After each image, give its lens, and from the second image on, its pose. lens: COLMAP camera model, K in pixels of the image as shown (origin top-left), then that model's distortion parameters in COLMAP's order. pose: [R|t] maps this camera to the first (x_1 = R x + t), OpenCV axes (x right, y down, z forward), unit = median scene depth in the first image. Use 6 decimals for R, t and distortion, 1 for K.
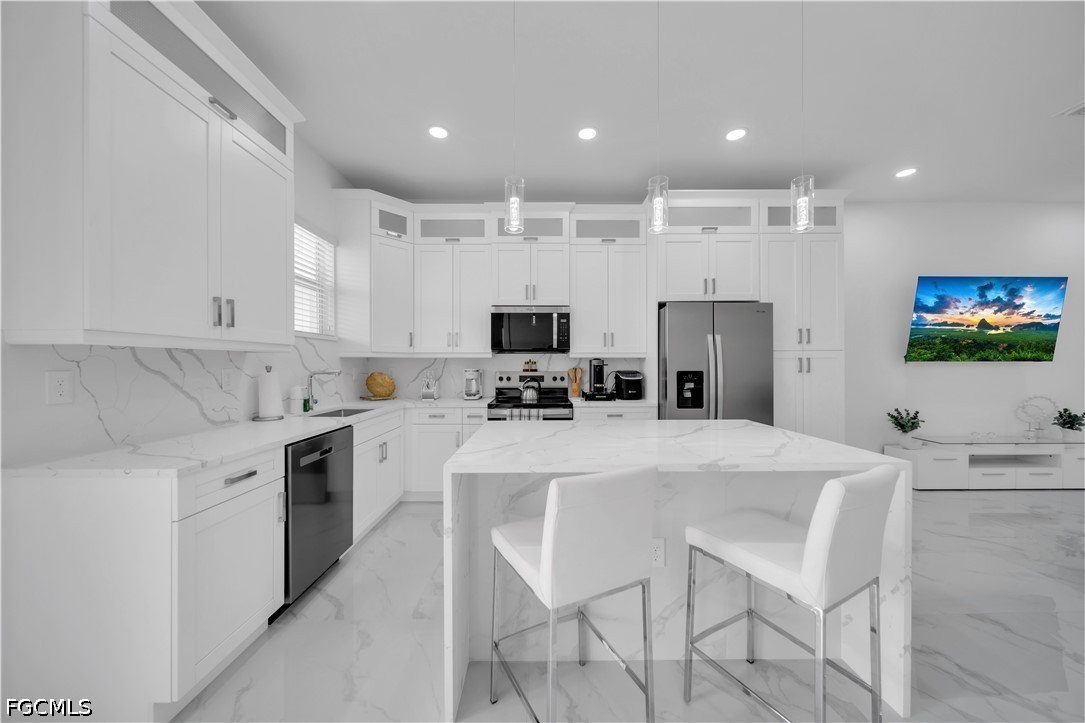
lens RADIAL K [[375.1, 0, 544.4], [0, 375.1, 366.2], [0, 0, 1]] dist [0.001898, -0.001253]
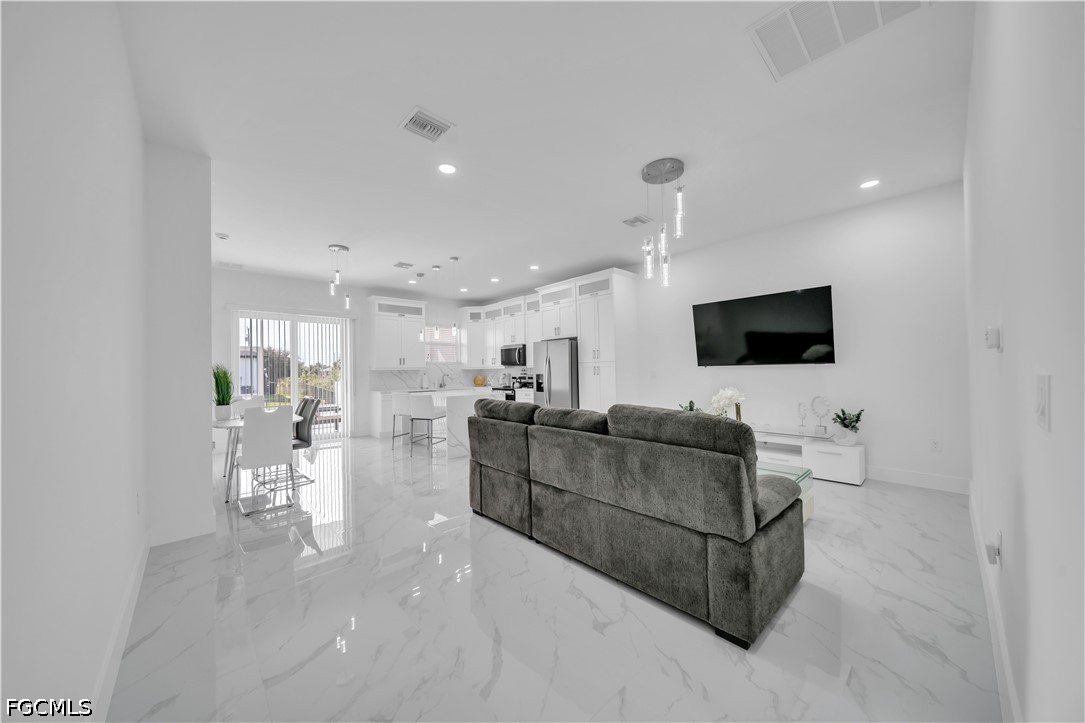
lens RADIAL K [[375.1, 0, 545.9], [0, 375.1, 363.9], [0, 0, 1]] dist [0.001898, -0.001253]
pose [[0.676648, -0.024295, -0.735906, 1.745081], [0.014192, 0.999700, -0.019954, -0.001568], [0.736170, 0.003058, 0.676790, -0.359647]]
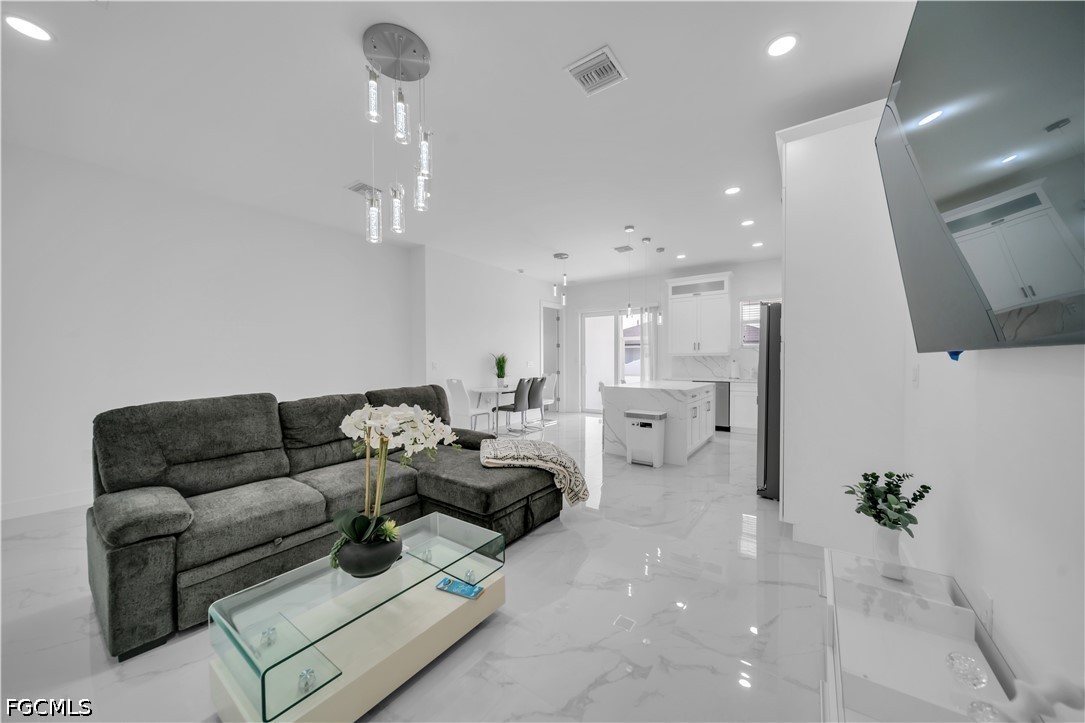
lens RADIAL K [[375.1, 0, 543.3], [0, 375.1, 365.1], [0, 0, 1]] dist [0.001898, -0.001253]
pose [[-0.590201, 0.014490, -0.807126, 1.620289], [0.001067, 0.999852, 0.017170, -0.008211], [0.807256, 0.009272, -0.590129, 1.007707]]
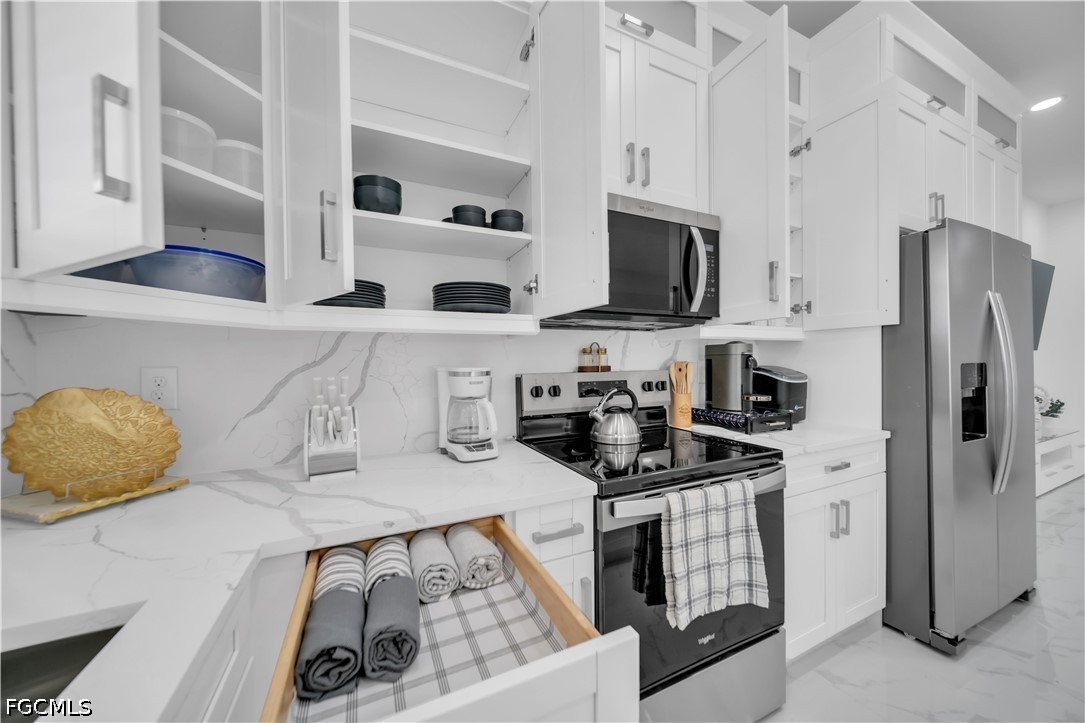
lens RADIAL K [[375.1, 0, 542.4], [0, 375.1, 366.0], [0, 0, 1]] dist [0.001898, -0.001253]
pose [[0.910349, -0.014599, 0.413585, -0.291906], [0.013563, 0.999893, 0.005442, 0.005229], [-0.413620, 0.000656, 0.910449, 0.698006]]
